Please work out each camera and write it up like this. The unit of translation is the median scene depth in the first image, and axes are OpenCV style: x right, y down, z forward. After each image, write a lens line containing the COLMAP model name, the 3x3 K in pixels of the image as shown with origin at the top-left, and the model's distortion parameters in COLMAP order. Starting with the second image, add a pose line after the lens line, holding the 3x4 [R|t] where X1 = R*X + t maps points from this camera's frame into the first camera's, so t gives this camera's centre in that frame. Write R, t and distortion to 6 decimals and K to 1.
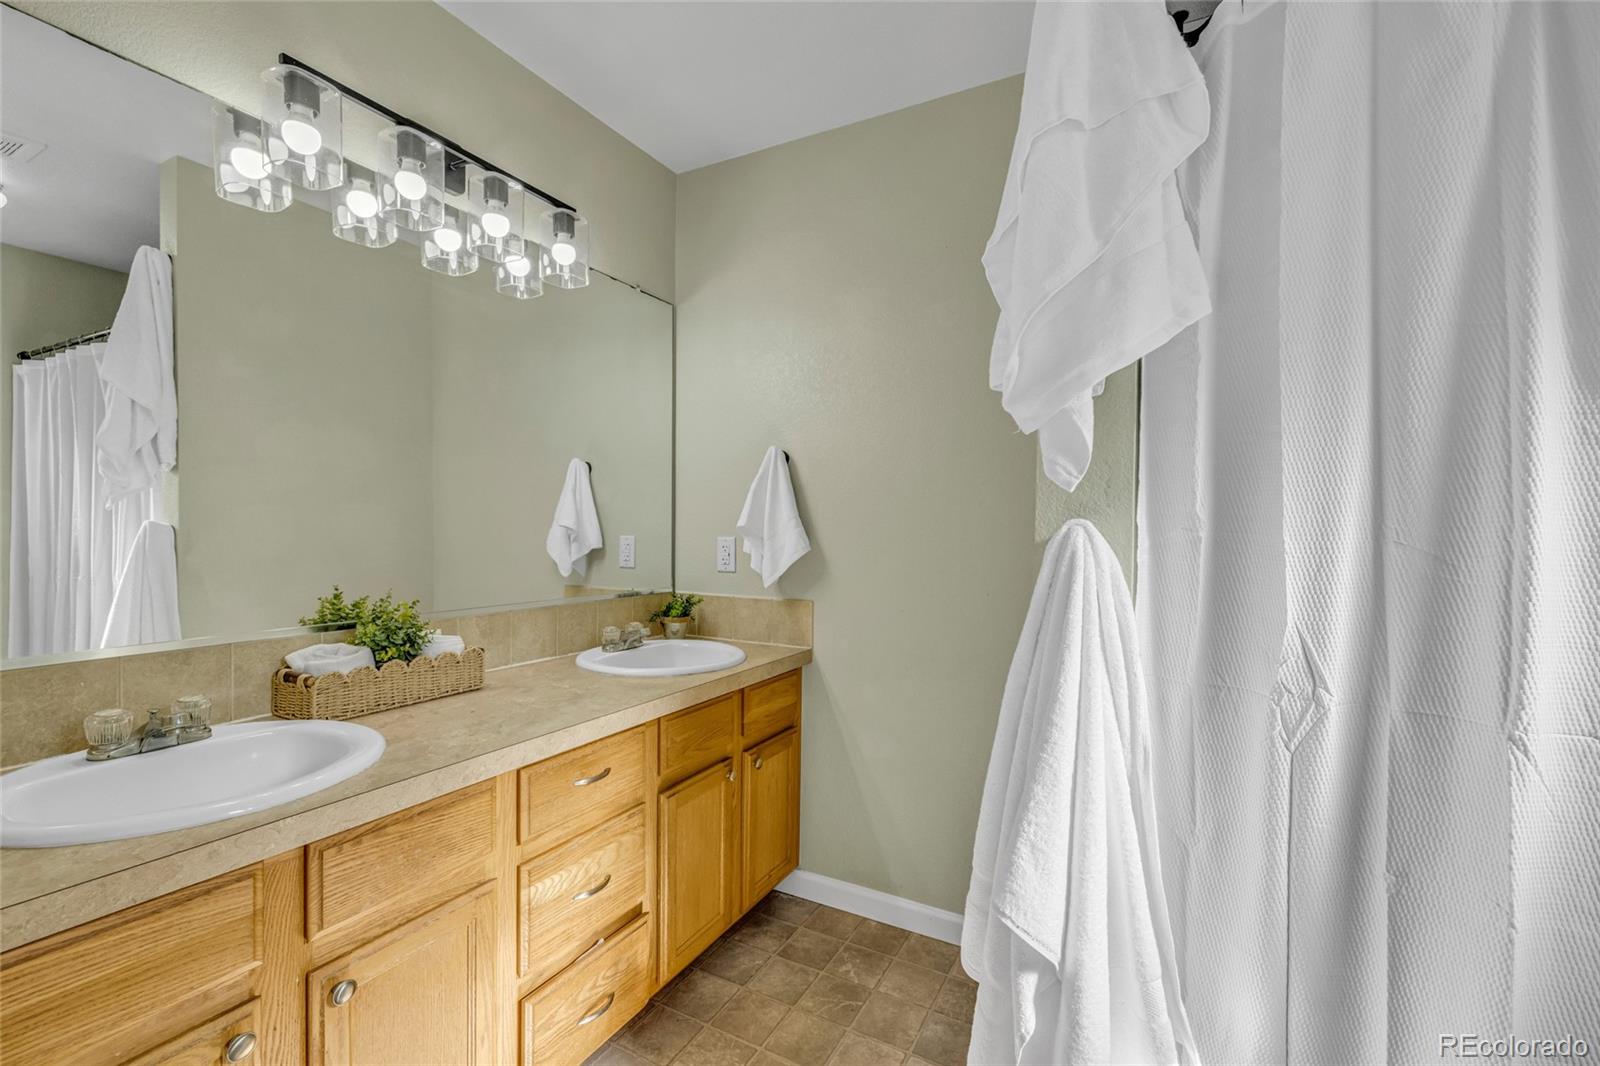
lens RADIAL K [[661.0, 0, 800.8], [0, 661.0, 536.2], [0, 0, 1]] dist [-0.000290, 0.000068]
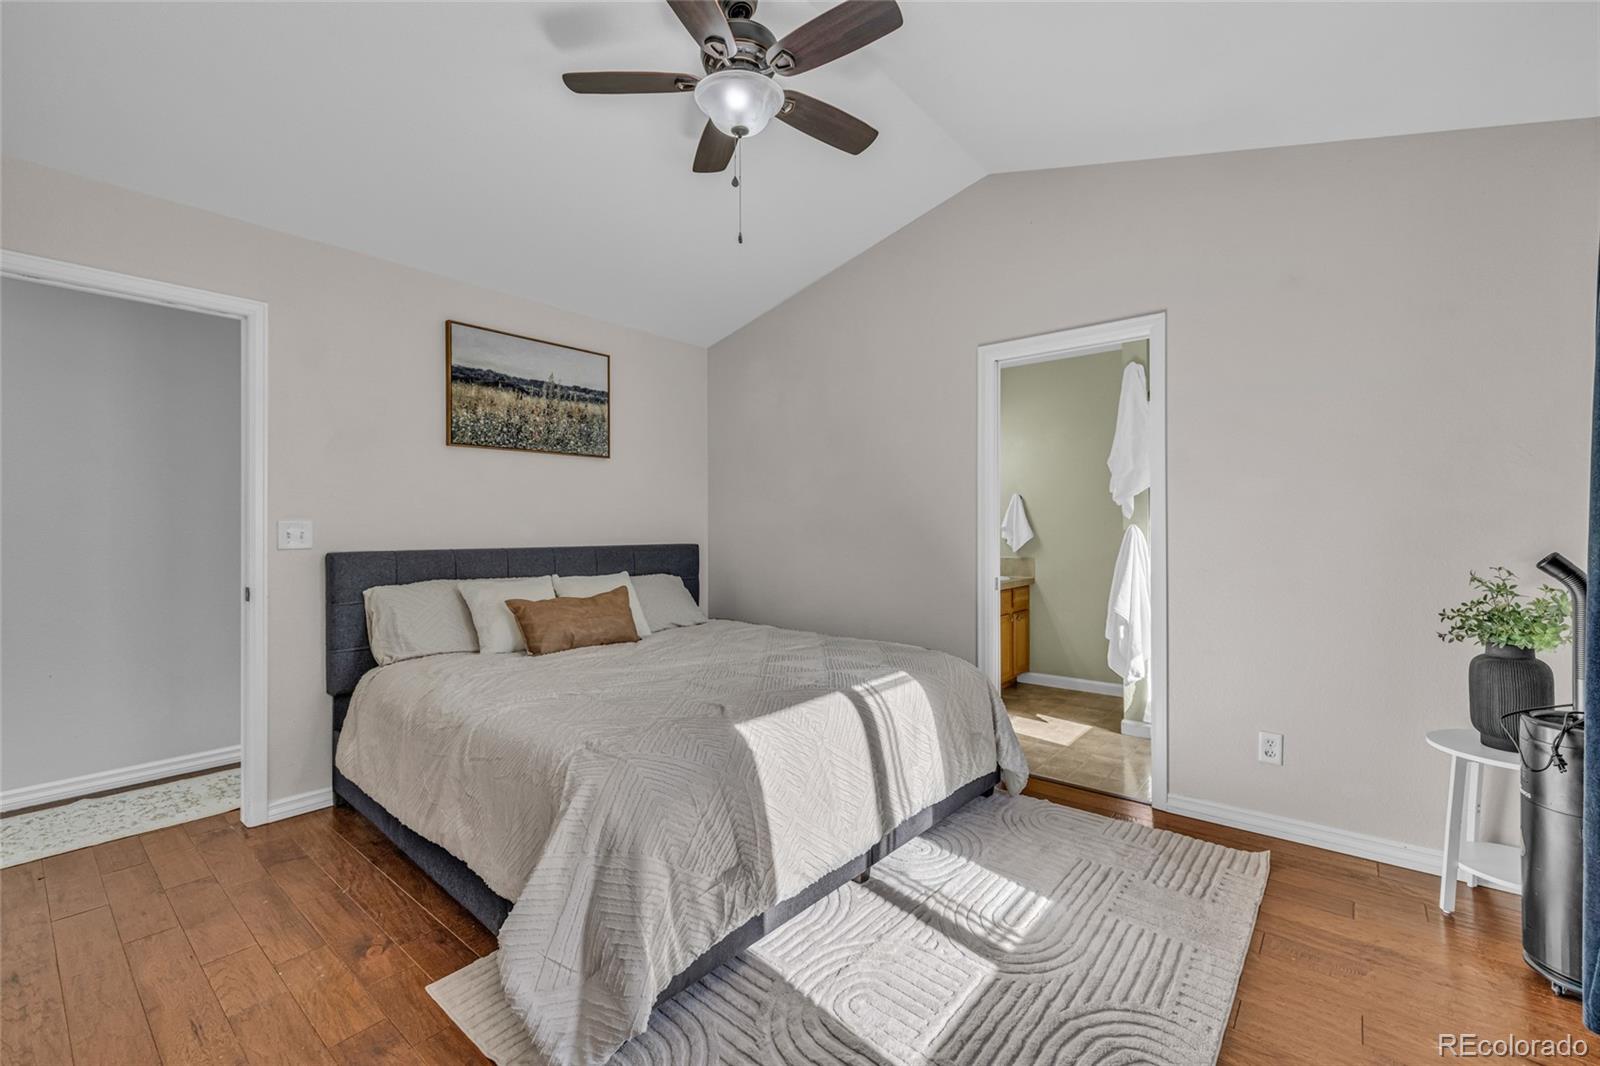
lens RADIAL K [[661.0, 0, 799.8], [0, 661.0, 528.3], [0, 0, 1]] dist [-0.000290, 0.000068]
pose [[0.985382, -0.018590, -0.169342, -1.003163], [0.017343, 0.999811, -0.008842, -0.000224], [0.169474, 0.005776, 0.985518, -3.673652]]
